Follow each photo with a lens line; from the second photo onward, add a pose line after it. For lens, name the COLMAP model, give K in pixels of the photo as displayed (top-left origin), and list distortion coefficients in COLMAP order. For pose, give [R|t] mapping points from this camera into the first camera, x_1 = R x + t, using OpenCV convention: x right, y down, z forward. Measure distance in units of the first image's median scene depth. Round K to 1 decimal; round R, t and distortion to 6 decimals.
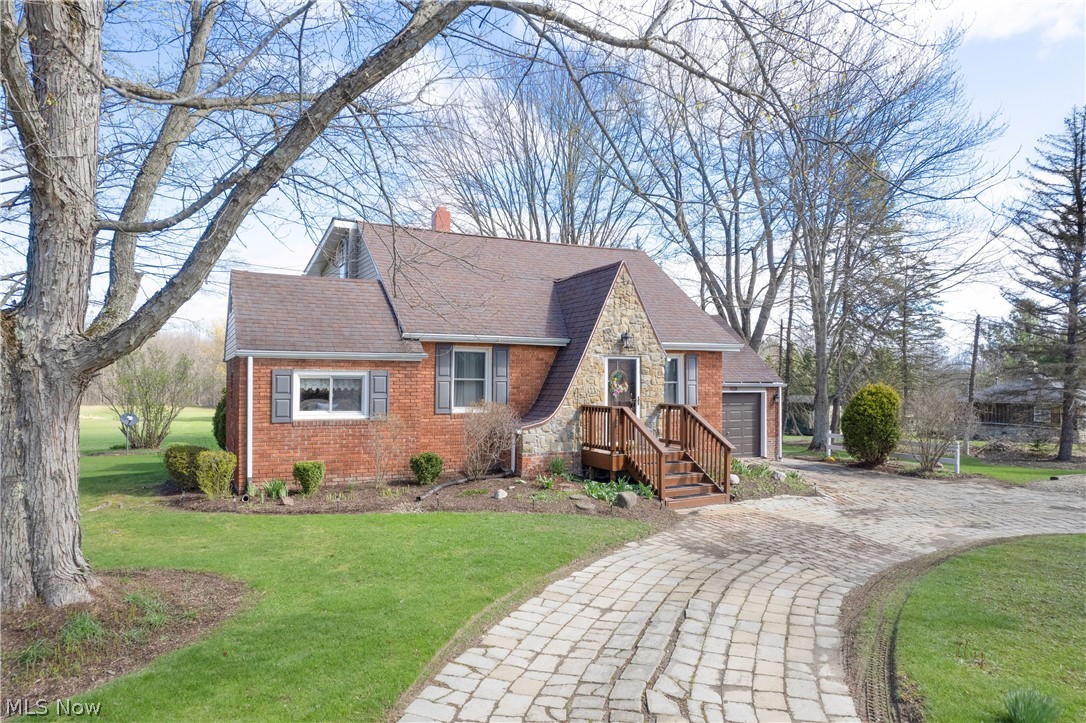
lens RADIAL K [[680.6, 0, 543.0], [0, 680.6, 361.5], [0, 0, 1]] dist [-0.073849, 0.062822]
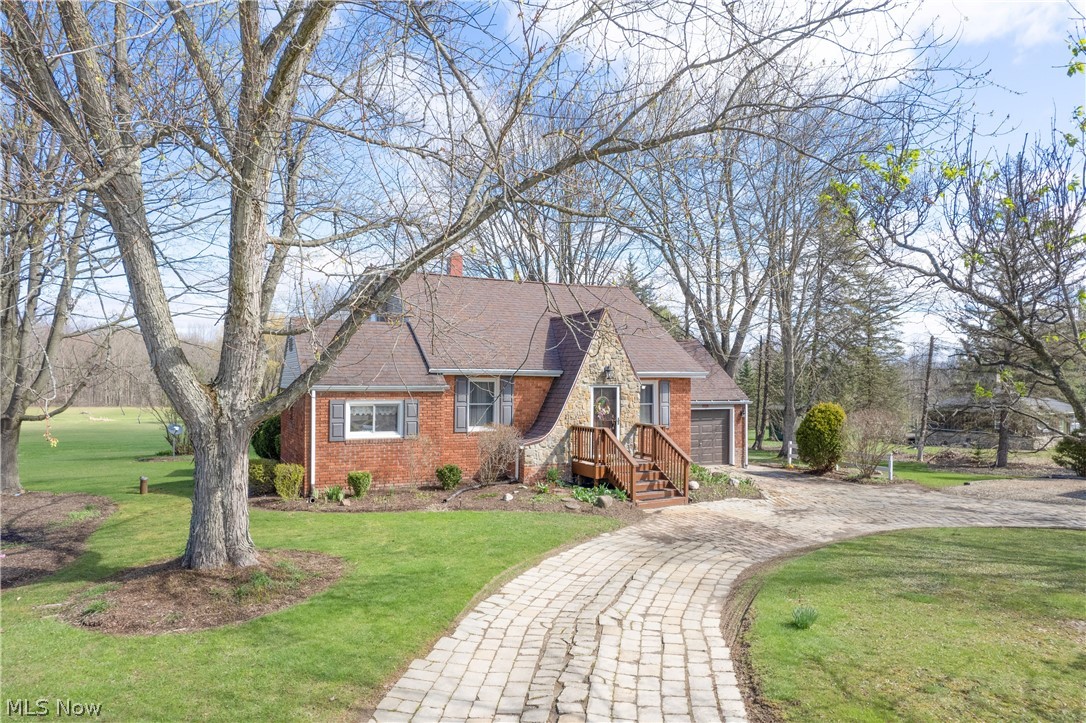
lens RADIAL K [[680.6, 0, 543.0], [0, 680.6, 361.5], [0, 0, 1]] dist [-0.073849, 0.062822]
pose [[0.999999, 0.001569, 0.000528, 0.003324], [-0.001568, 0.999998, -0.000738, -0.057486], [-0.000529, 0.000737, 1.000000, -0.270837]]
